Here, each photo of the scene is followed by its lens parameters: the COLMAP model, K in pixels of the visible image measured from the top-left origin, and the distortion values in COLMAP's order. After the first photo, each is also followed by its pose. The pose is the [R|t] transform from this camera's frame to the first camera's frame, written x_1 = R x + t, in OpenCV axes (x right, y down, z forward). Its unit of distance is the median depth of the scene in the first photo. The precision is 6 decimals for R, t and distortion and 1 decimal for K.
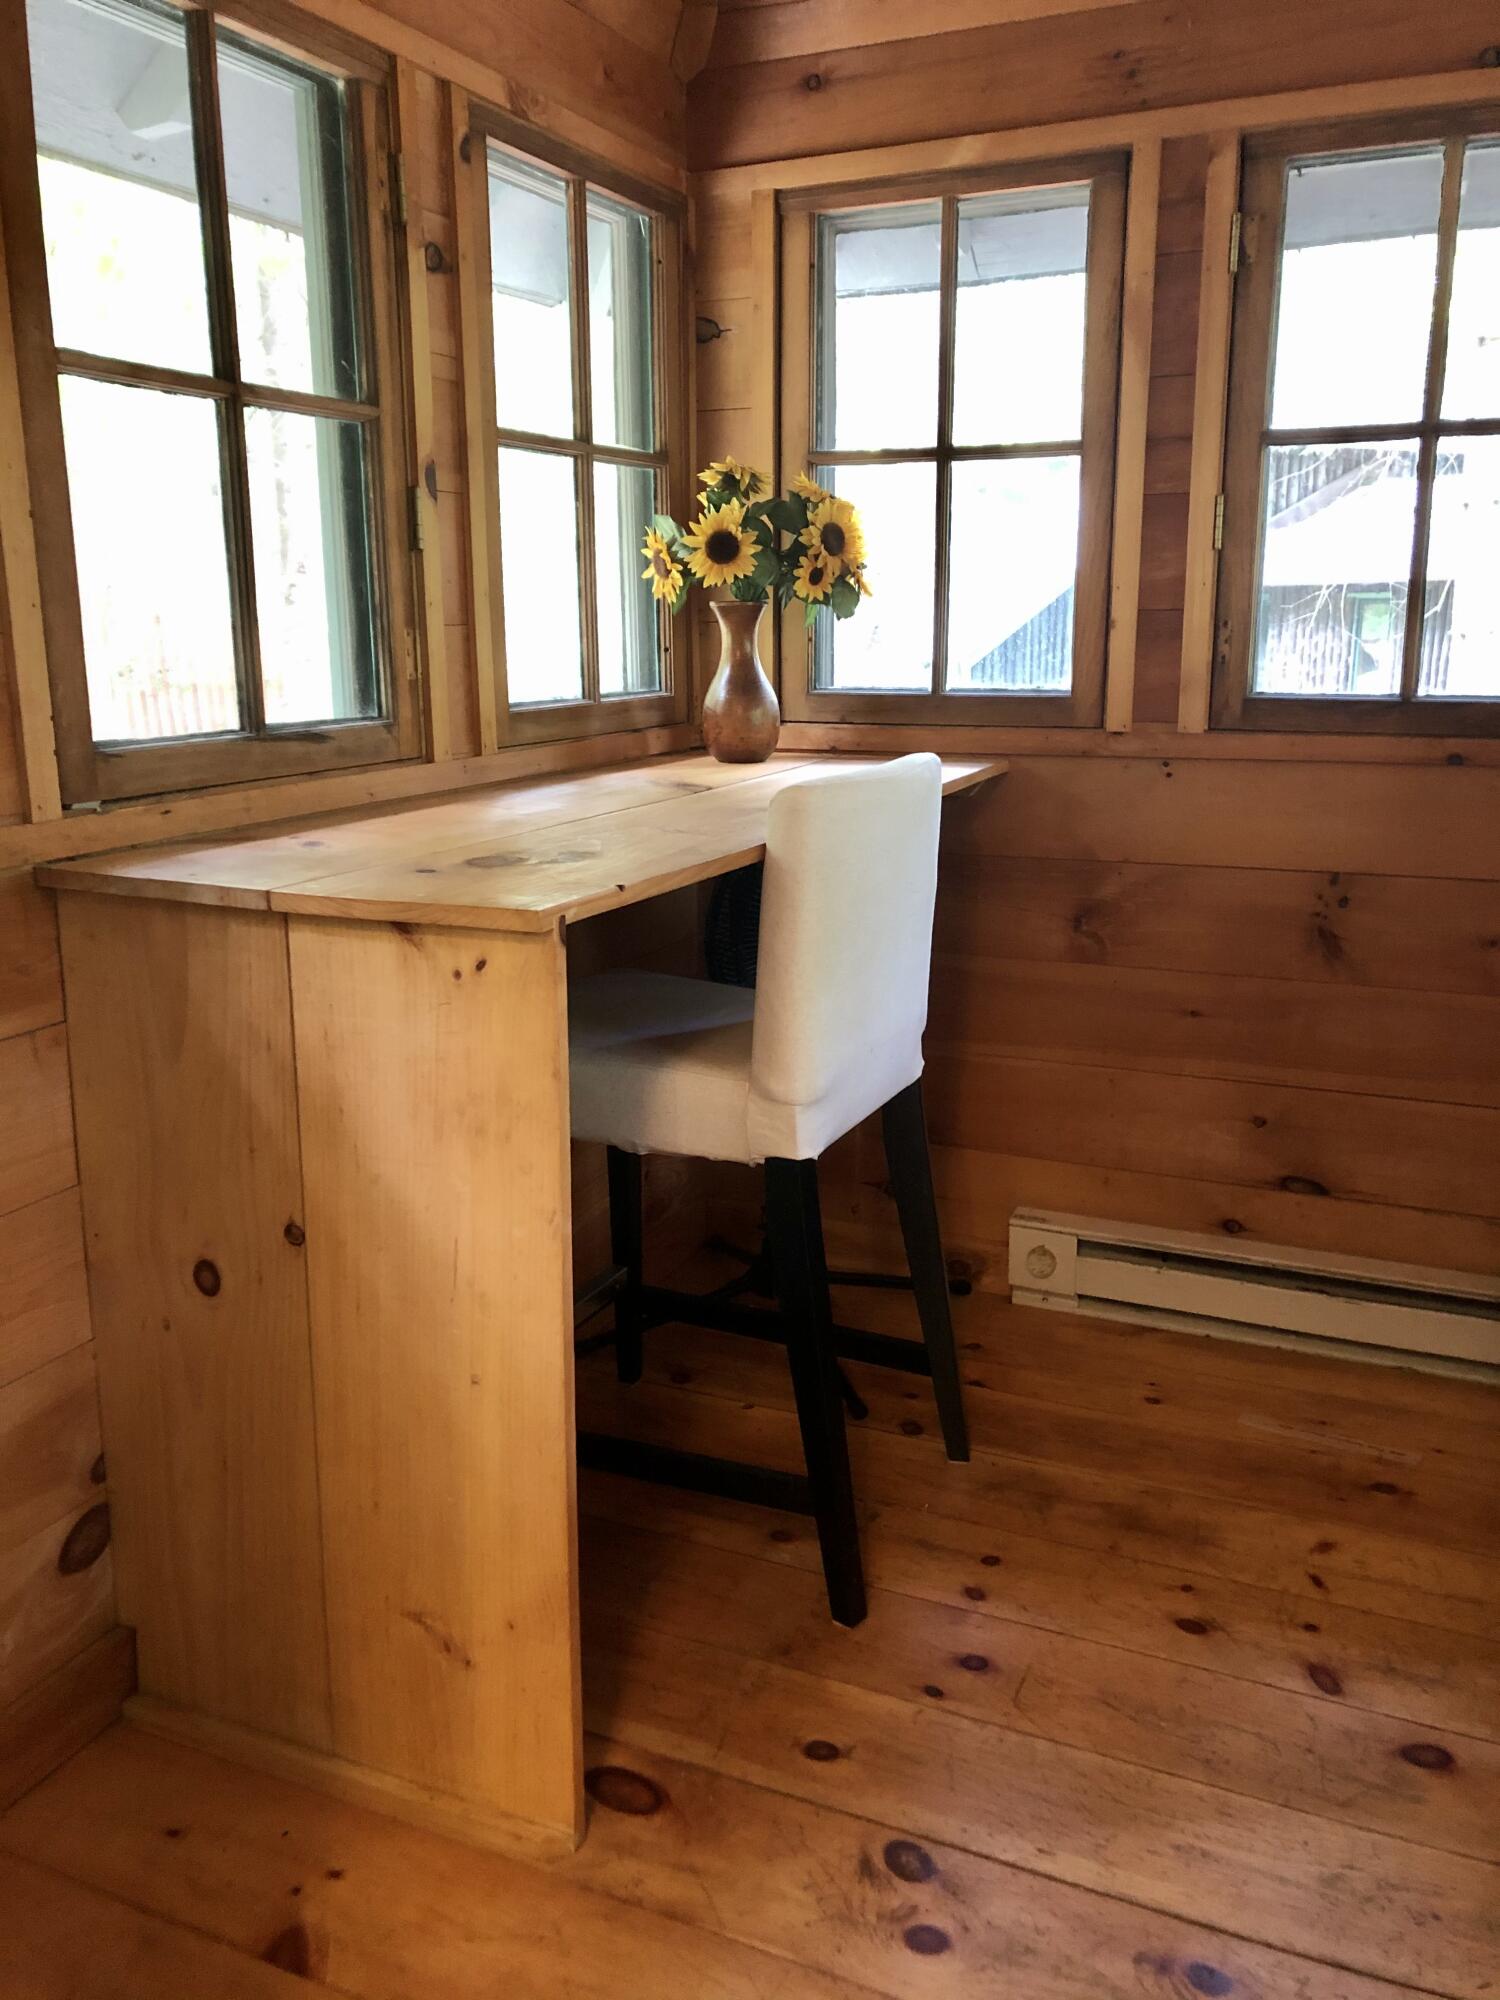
lens RADIAL K [[1617.8, 0, 788.0], [0, 1617.8, 949.2], [0, 0, 1]] dist [0.056965, -0.058382]
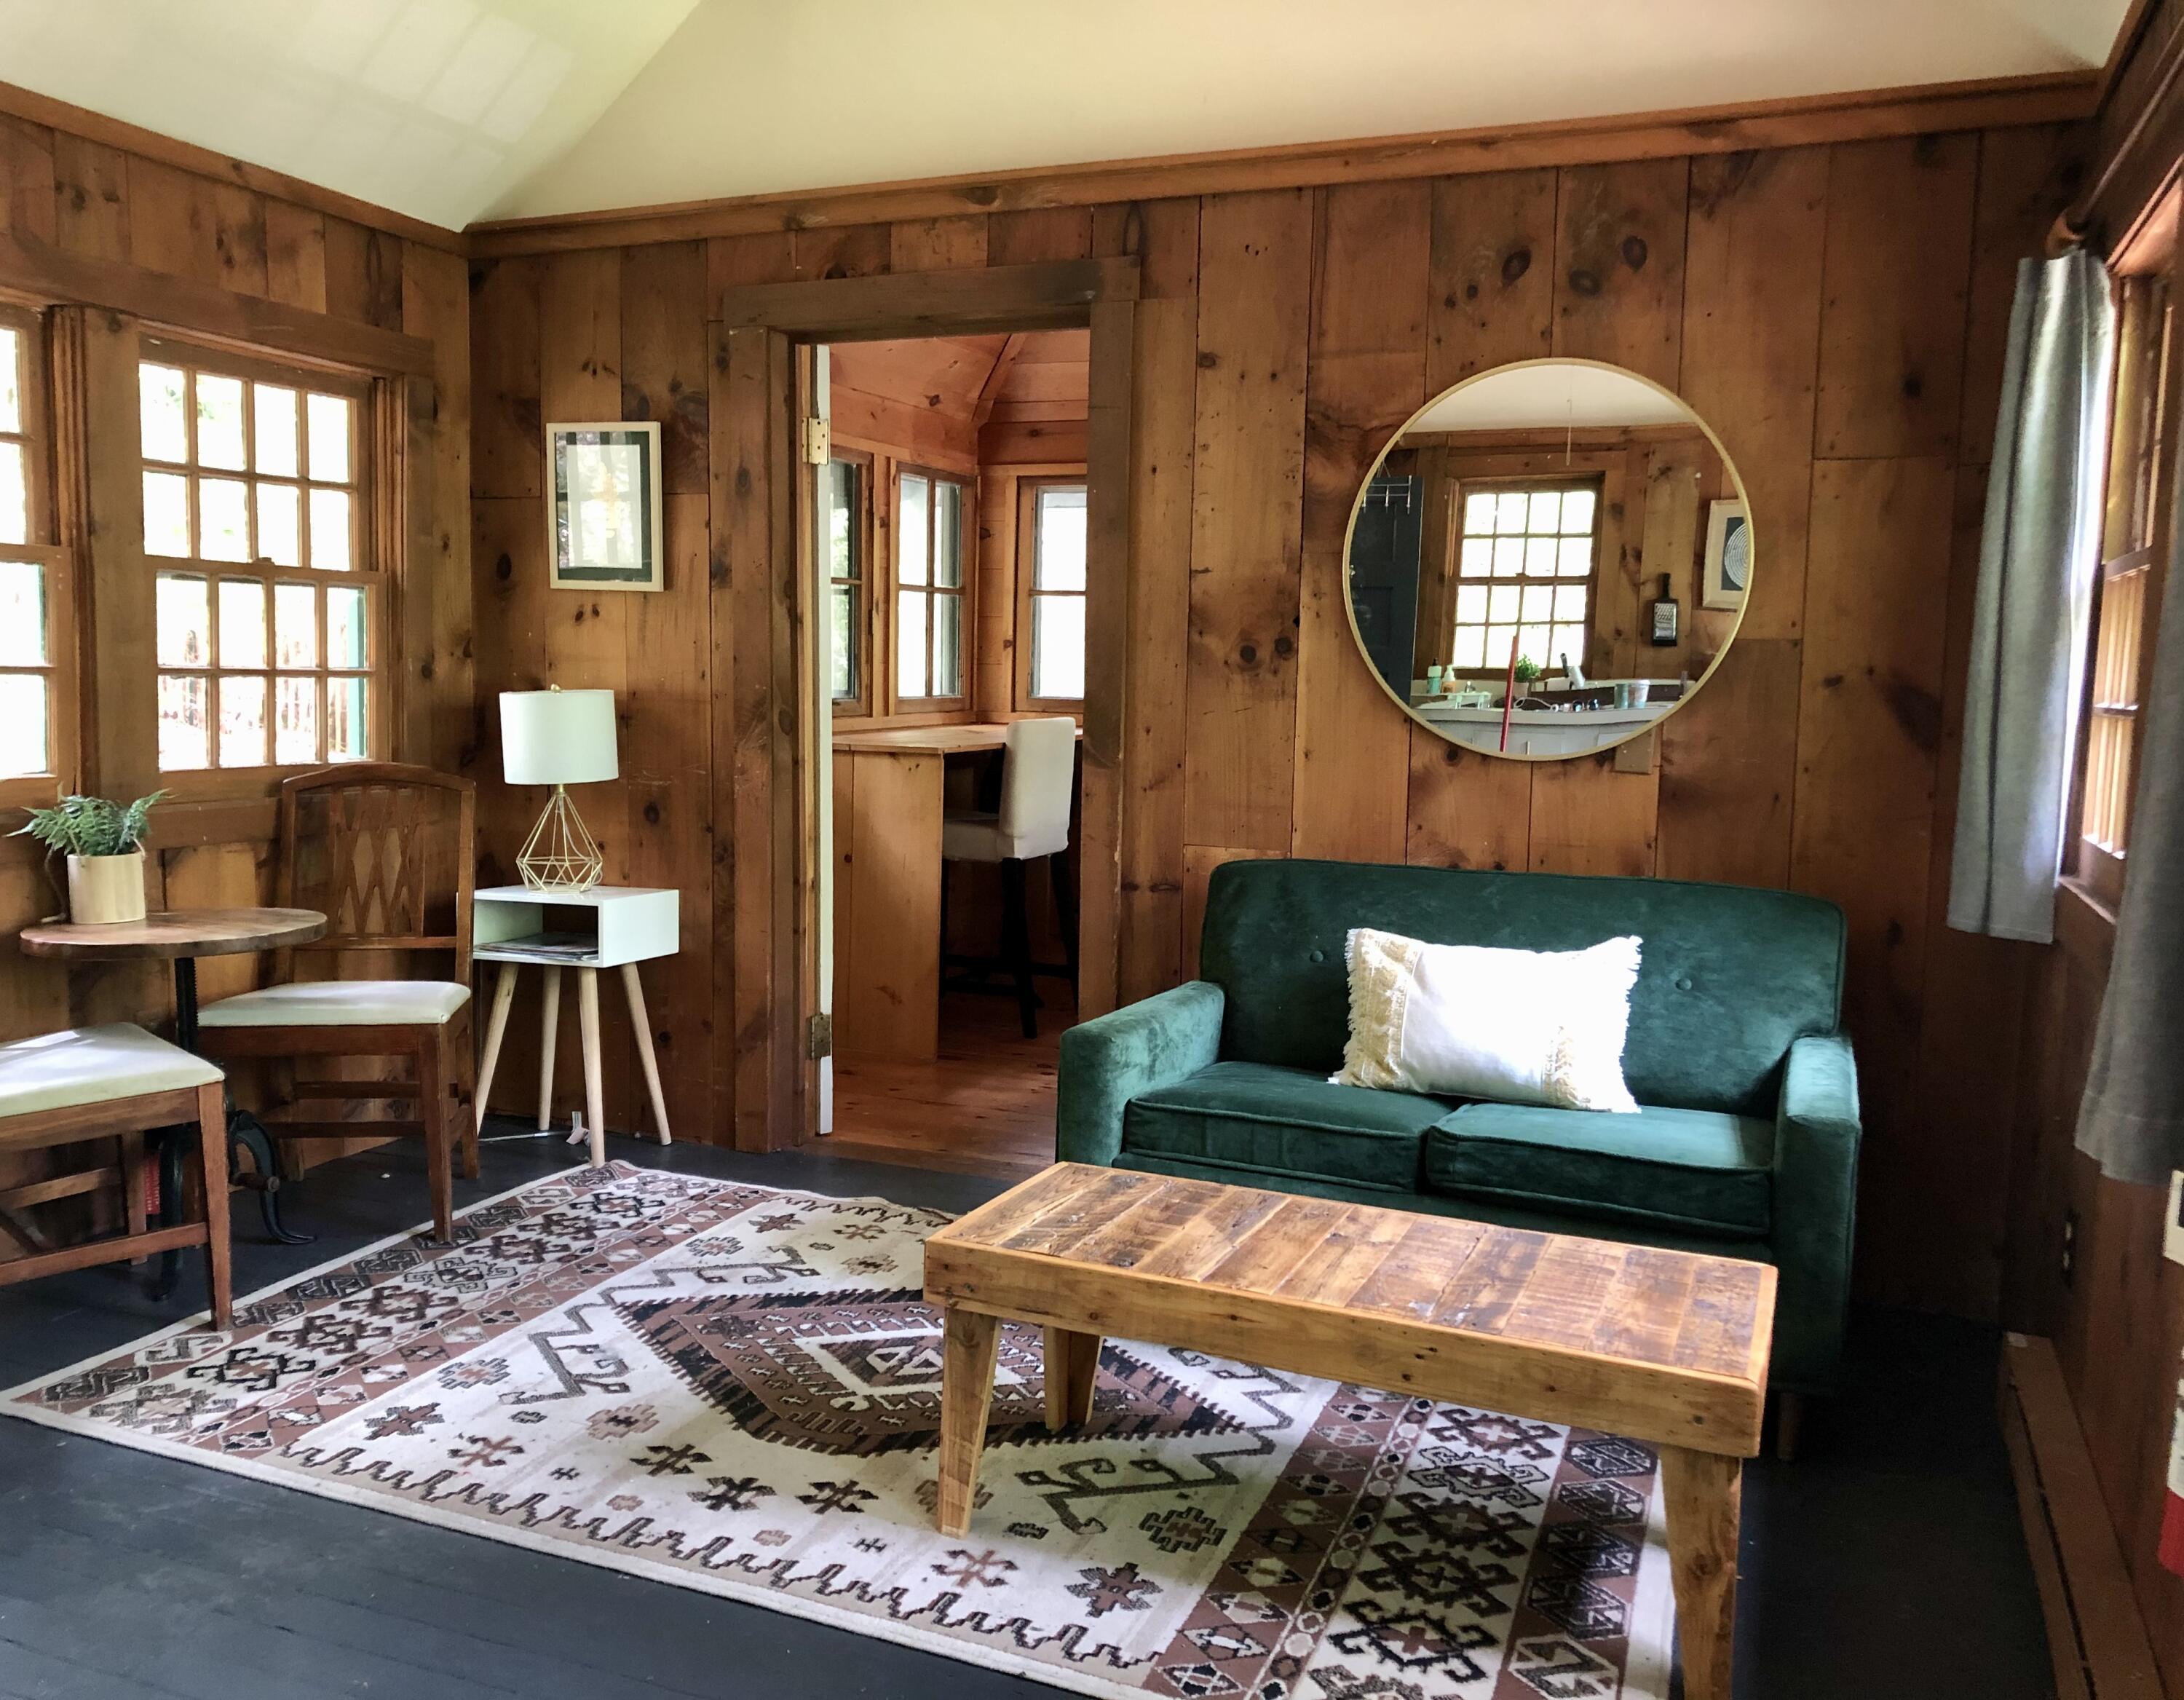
lens RADIAL K [[1842.2, 0, 1022.0], [0, 1842.2, 870.6], [0, 0, 1]] dist [0.017784, 0.024181]
pose [[0.999761, 0.021684, -0.002666, 0.020637], [-0.021836, 0.995800, -0.088909, 0.332505], [0.000726, 0.088946, 0.996036, -1.628997]]
